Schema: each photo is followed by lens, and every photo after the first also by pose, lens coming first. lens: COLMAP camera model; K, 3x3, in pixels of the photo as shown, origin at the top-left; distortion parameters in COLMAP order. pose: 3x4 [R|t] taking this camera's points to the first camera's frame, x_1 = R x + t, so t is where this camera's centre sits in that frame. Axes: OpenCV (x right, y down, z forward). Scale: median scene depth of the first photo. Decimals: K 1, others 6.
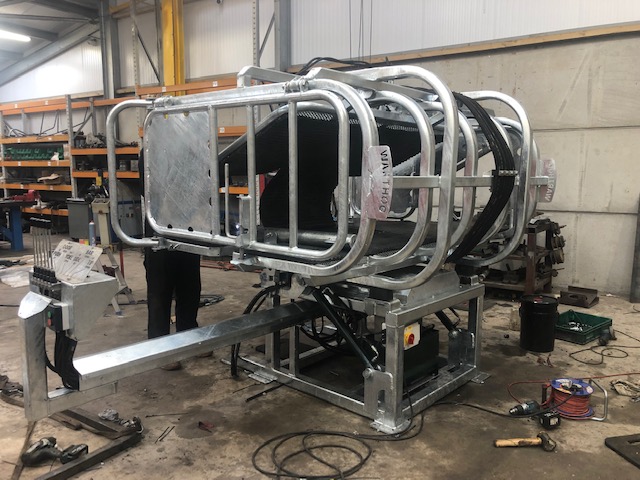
lens RADIAL K [[523.9, 0, 320.0], [0, 523.9, 240.0], [0, 0, 1]] dist [0.002561, 0.000881]
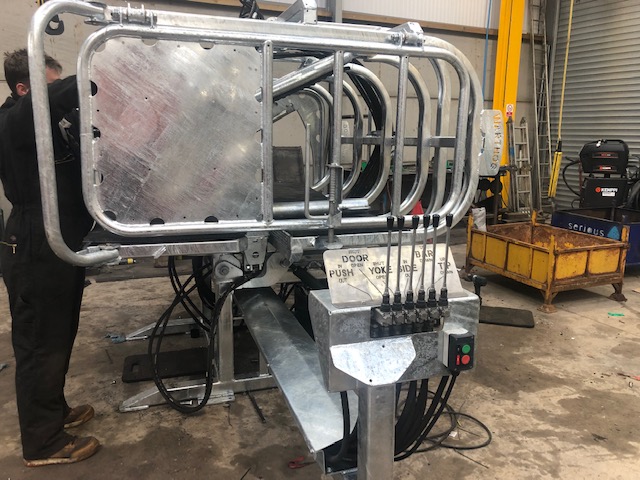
lens RADIAL K [[523.9, 0, 320.0], [0, 523.9, 240.0], [0, 0, 1]] dist [0.002561, 0.000881]
pose [[0.497645, -0.175536, 0.849433, -0.753791], [0.112807, 0.984089, 0.137274, -0.070547], [-0.860014, 0.027508, 0.509528, 0.523635]]
